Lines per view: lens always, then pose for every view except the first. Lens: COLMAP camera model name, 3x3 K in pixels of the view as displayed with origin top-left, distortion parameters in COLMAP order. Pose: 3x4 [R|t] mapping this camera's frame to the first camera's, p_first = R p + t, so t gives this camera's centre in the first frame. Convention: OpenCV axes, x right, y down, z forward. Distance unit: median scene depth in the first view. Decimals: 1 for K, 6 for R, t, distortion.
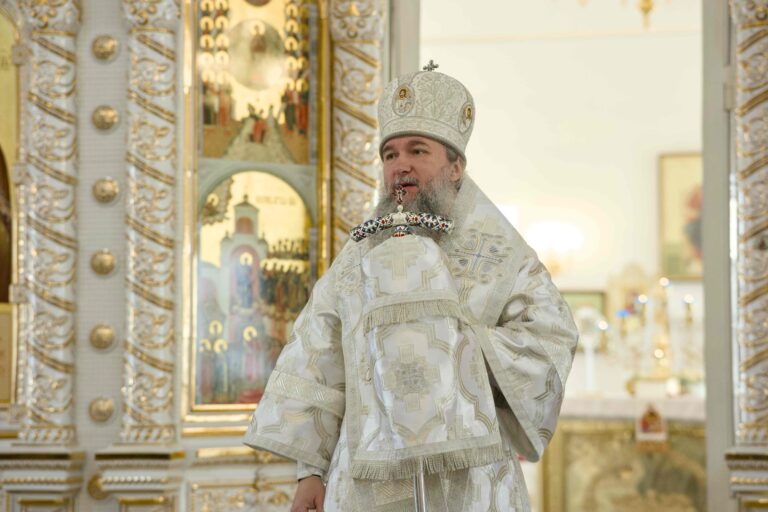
lens RADIAL K [[1833.8, 0, 384.0], [0, 1833.8, 256.0], [0, 0, 1]] dist [0.642865, -3.037353]
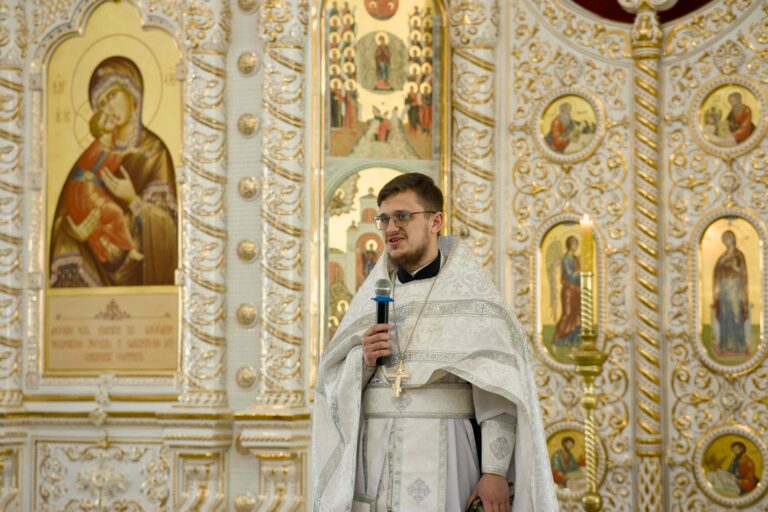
lens RADIAL K [[1833.8, 0, 384.0], [0, 1833.8, 256.0], [0, 0, 1]] dist [0.642865, -3.037353]
pose [[0.970705, -0.010656, -0.240039, 0.205567], [0.013433, 0.999860, 0.009937, -0.002946], [0.239900, -0.012870, 0.970712, -0.089325]]
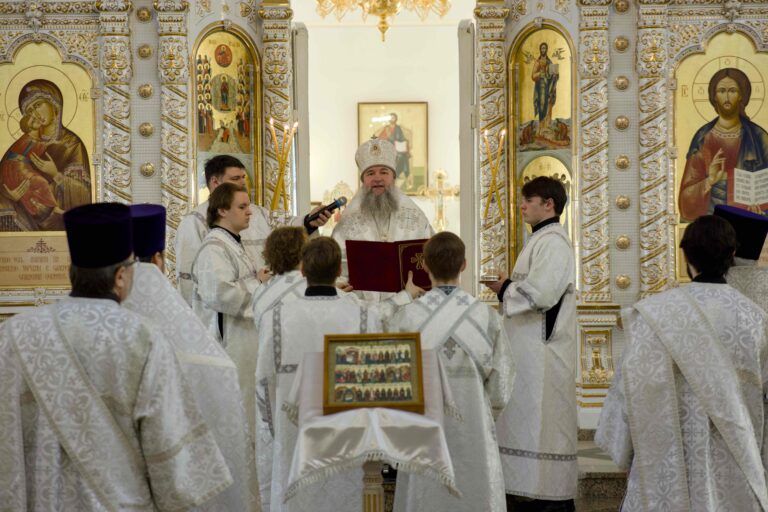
lens RADIAL K [[1833.8, 0, 384.0], [0, 1833.8, 256.0], [0, 0, 1]] dist [0.642865, -3.037353]
pose [[0.978012, -0.008388, 0.208382, -0.303601], [-0.003027, 0.998515, 0.054398, -0.050119], [-0.208529, -0.053833, 0.976534, -0.839277]]
